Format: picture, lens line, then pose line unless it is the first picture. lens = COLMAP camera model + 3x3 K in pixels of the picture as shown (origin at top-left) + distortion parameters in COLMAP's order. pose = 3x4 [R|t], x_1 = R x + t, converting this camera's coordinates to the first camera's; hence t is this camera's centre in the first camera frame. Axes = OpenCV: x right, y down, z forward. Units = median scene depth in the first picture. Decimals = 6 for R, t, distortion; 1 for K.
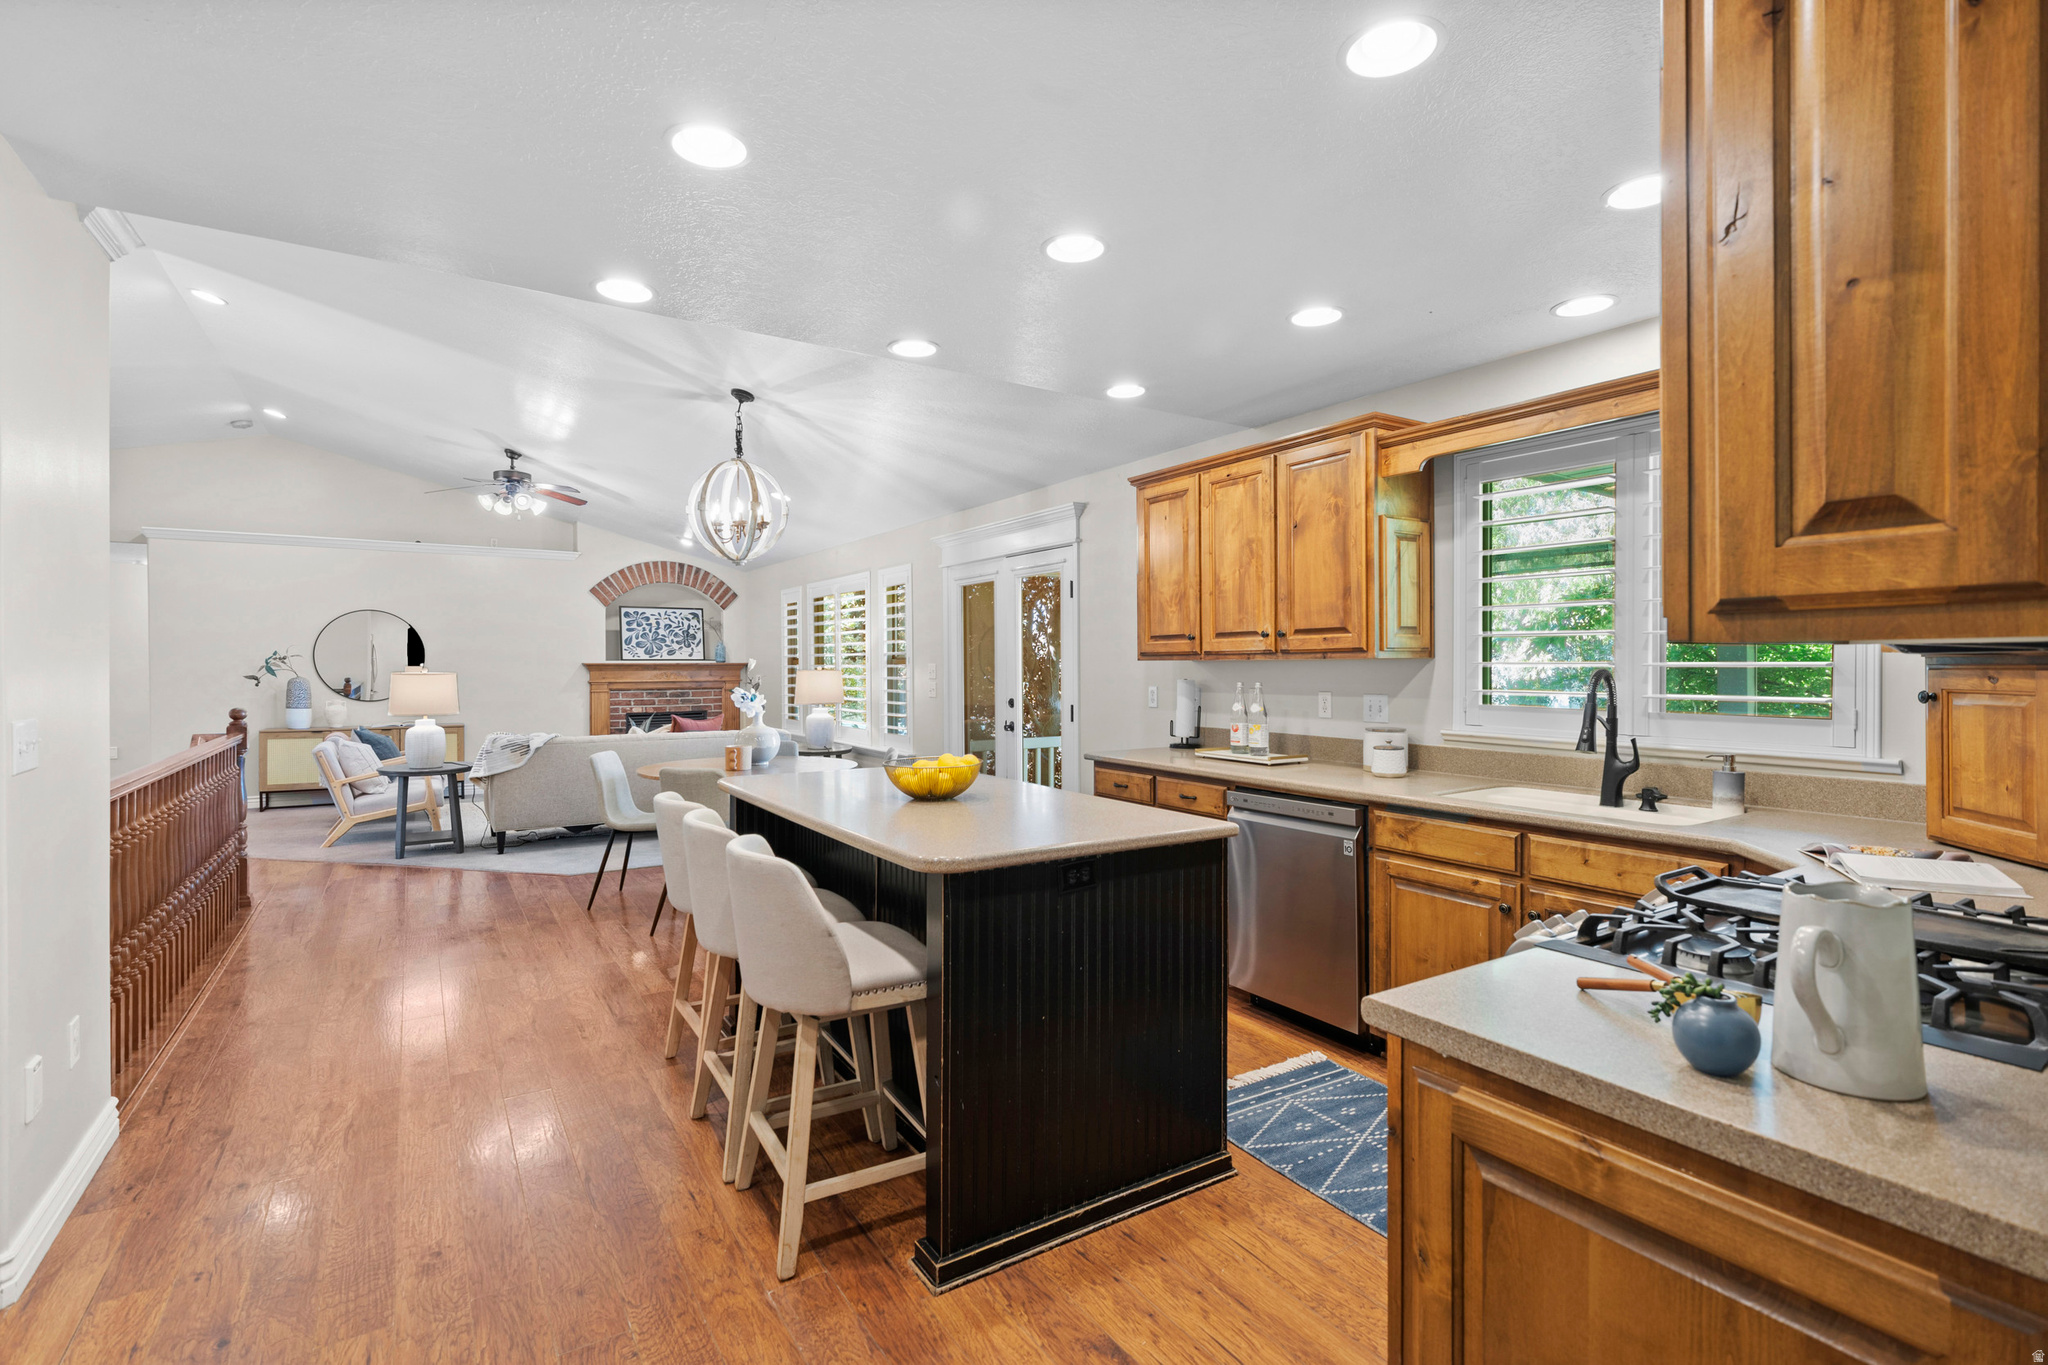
lens RADIAL K [[946.7, 0, 1013.5], [0, 946.7, 675.6], [0, 0, 1]] dist [-0.001597, -0.000716]
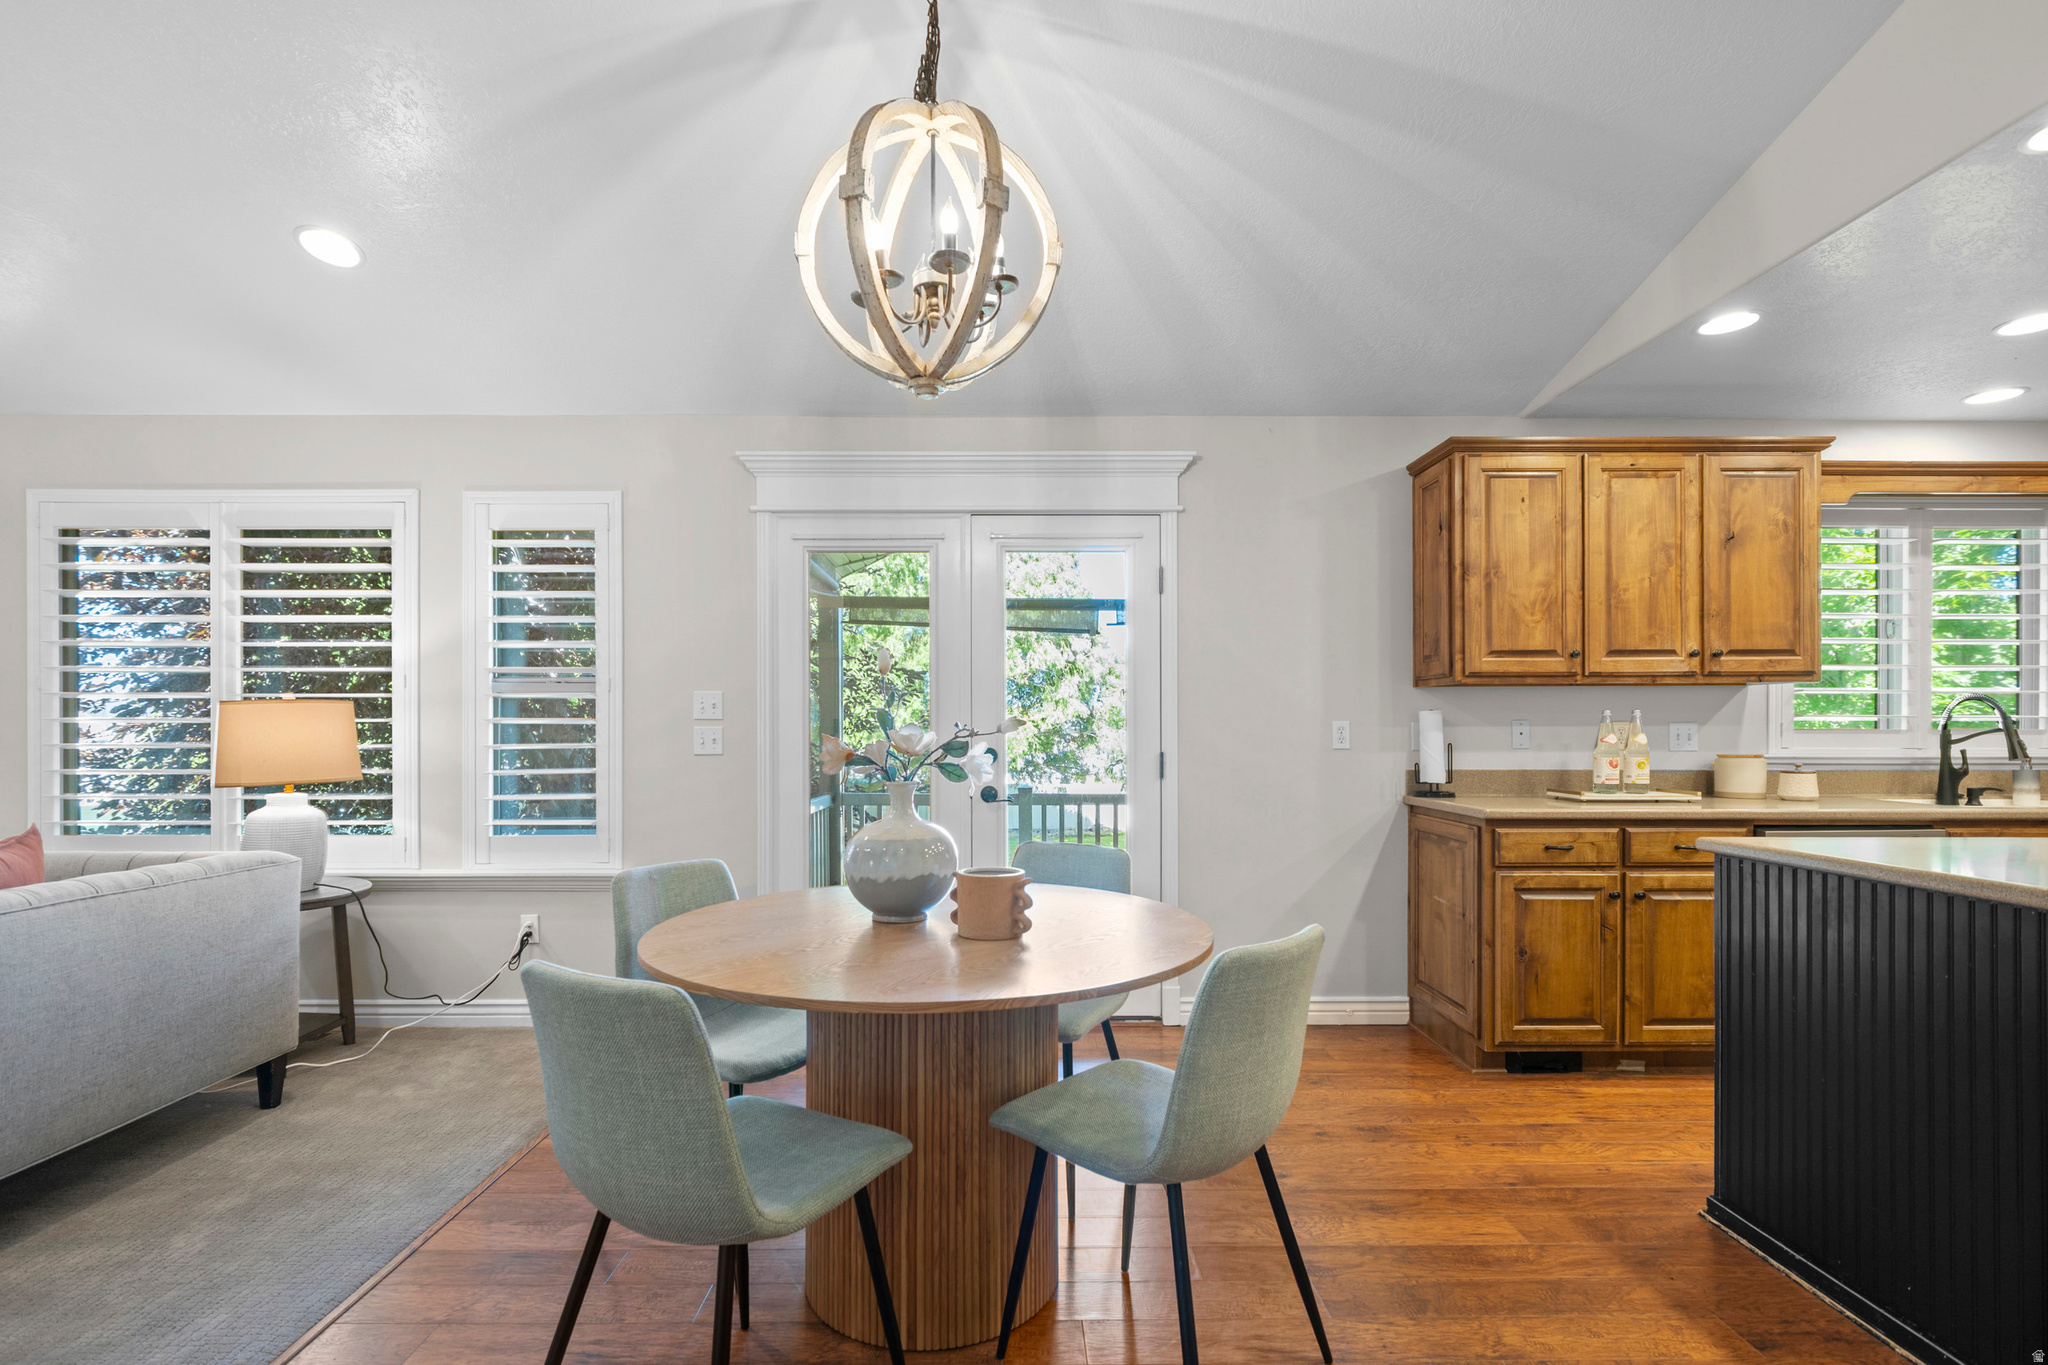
lens RADIAL K [[951.4, 0, 1016.6], [0, 951.4, 727.1], [0, 0, 1]] dist [-0.003092, -0.001166]
pose [[0.530728, -0.000001, 0.847542, -0.791777], [0.010299, 0.999926, -0.006448, 0.023407], [-0.847480, 0.012151, 0.530688, 1.023610]]
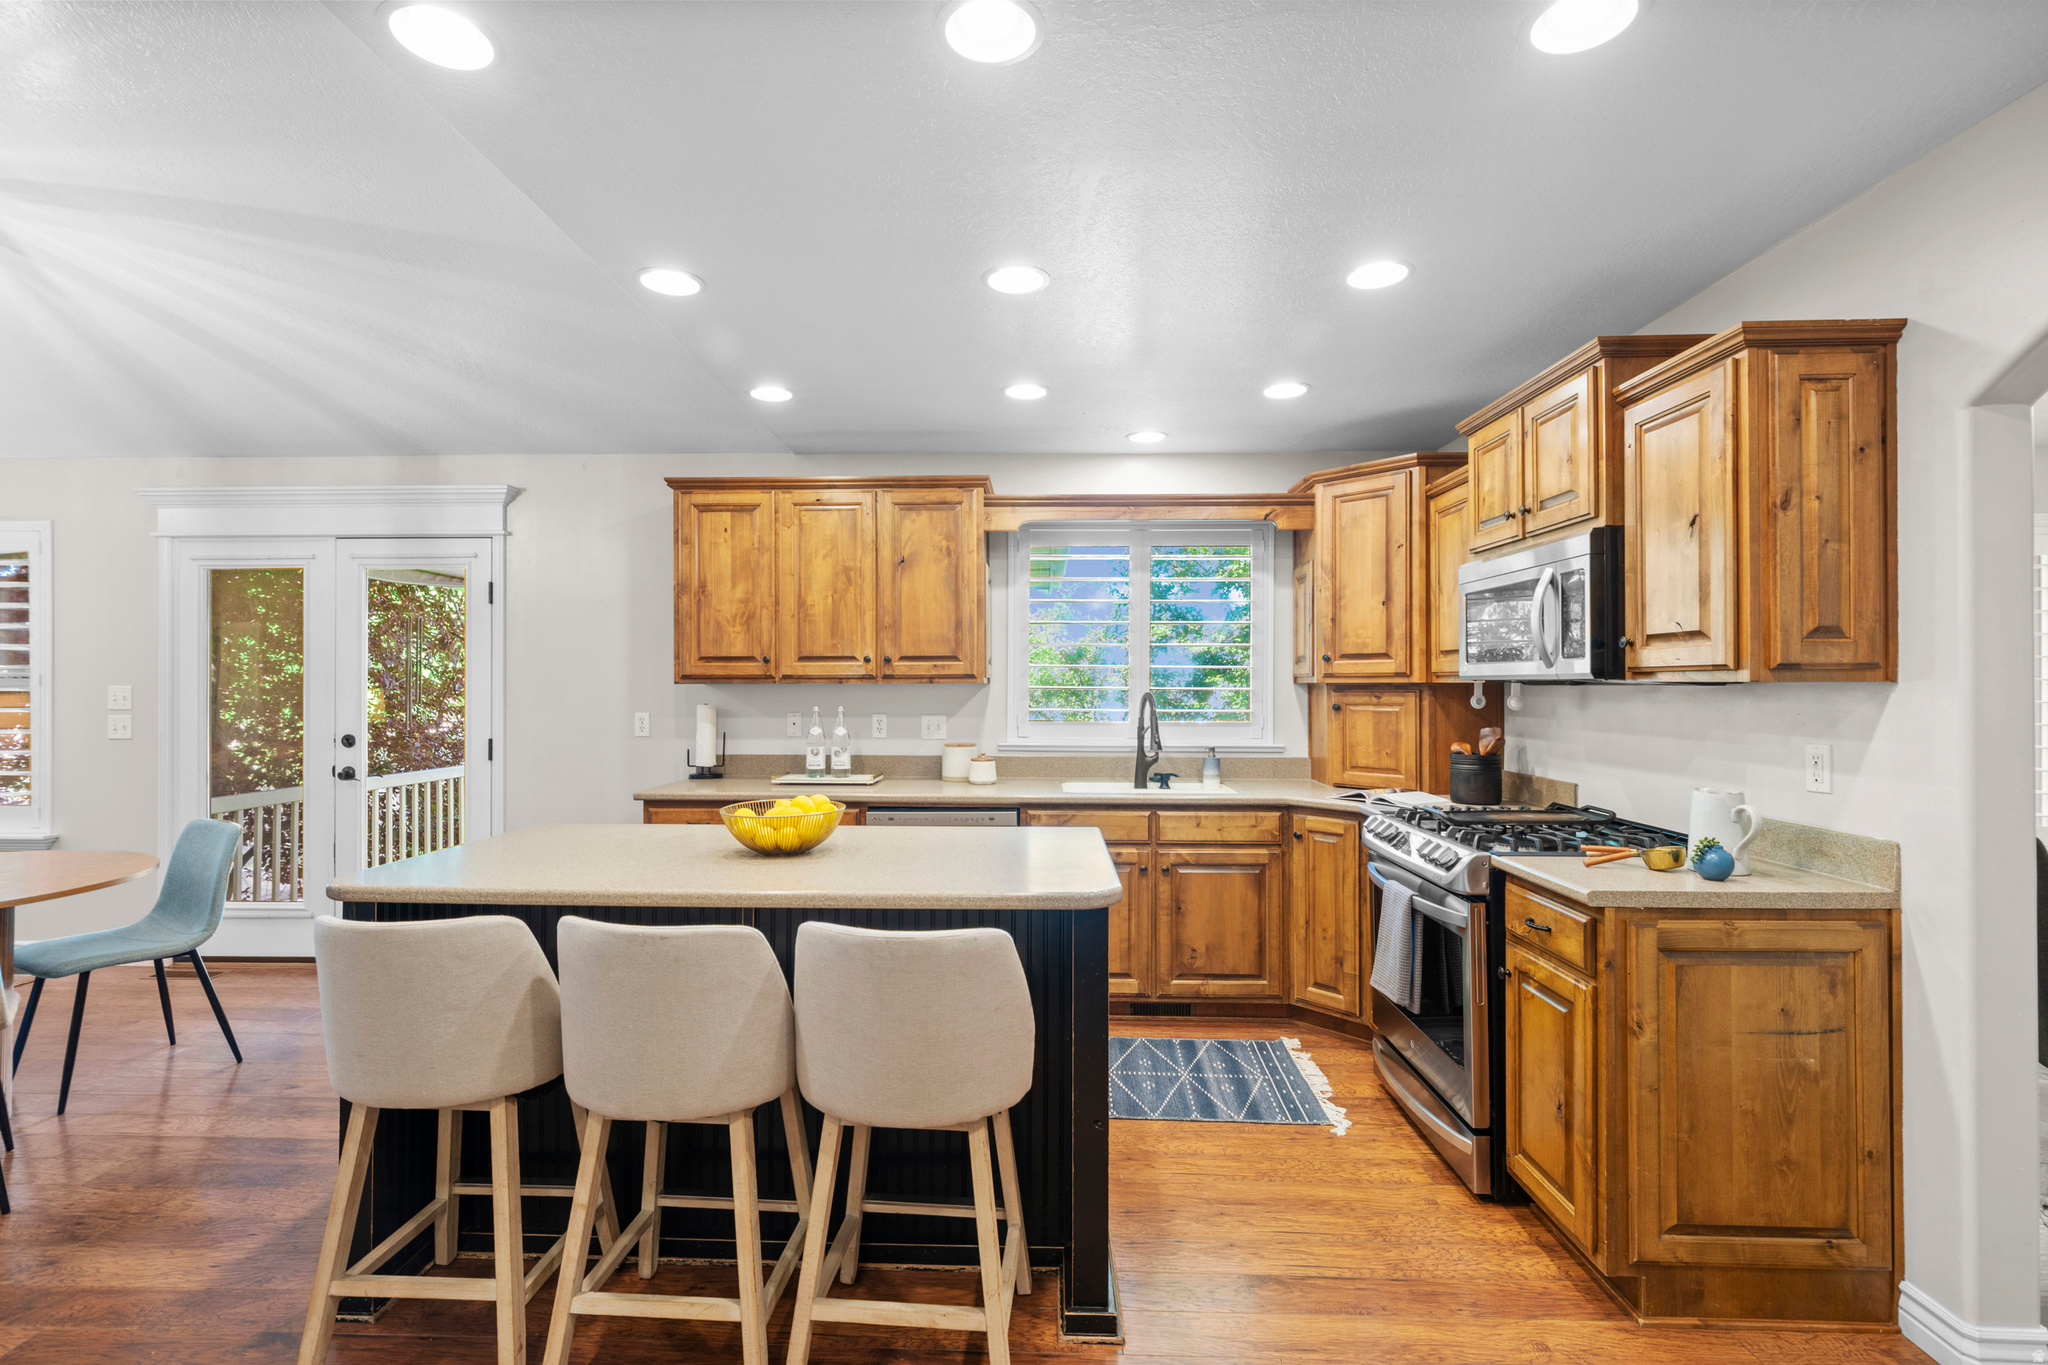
lens RADIAL K [[924.5, 0, 1018.1], [0, 924.5, 685.9], [0, 0, 1]] dist [0.000900, -0.000762]
pose [[0.559054, 0.002357, 0.829128, -0.468656], [0.007899, 0.999935, -0.008169, -0.004877], [-0.829094, 0.011116, 0.558999, 0.279477]]
